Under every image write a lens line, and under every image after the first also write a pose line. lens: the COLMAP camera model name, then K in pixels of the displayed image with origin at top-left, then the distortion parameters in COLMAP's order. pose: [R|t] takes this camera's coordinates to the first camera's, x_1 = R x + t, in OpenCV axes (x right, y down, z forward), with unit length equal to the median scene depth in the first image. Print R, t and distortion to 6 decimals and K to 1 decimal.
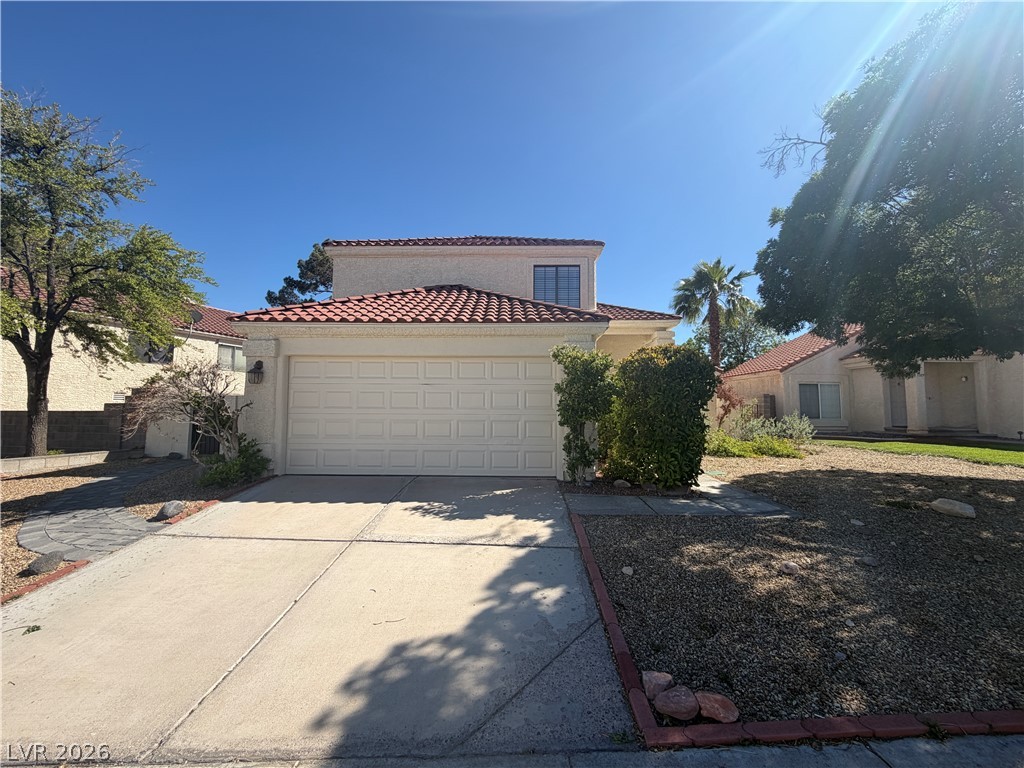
lens RADIAL K [[408.8, 0, 508.7], [0, 408.8, 383.1], [0, 0, 1]] dist [-0.000092, 0.000514]
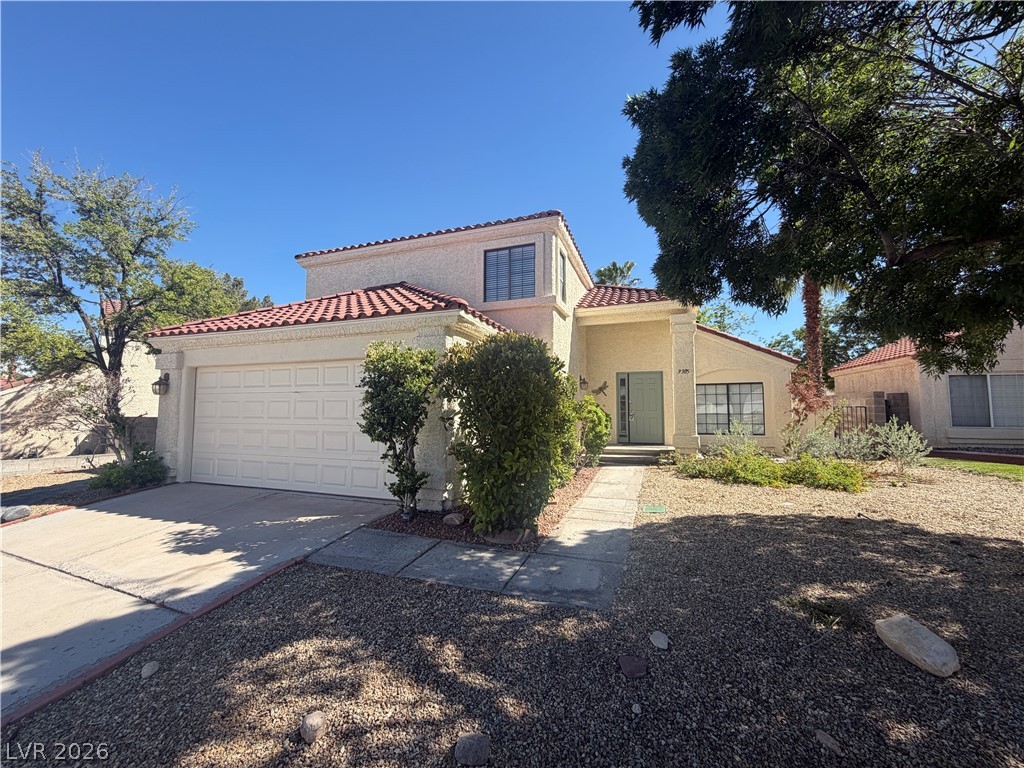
lens RADIAL K [[408.8, 0, 510.9], [0, 408.8, 382.6], [0, 0, 1]] dist [-0.000092, 0.000514]
pose [[0.946085, -0.026213, -0.322857, 0.559979], [0.025364, 0.999655, -0.006838, 0.000060], [0.322924, -0.001720, 0.946423, 0.281041]]
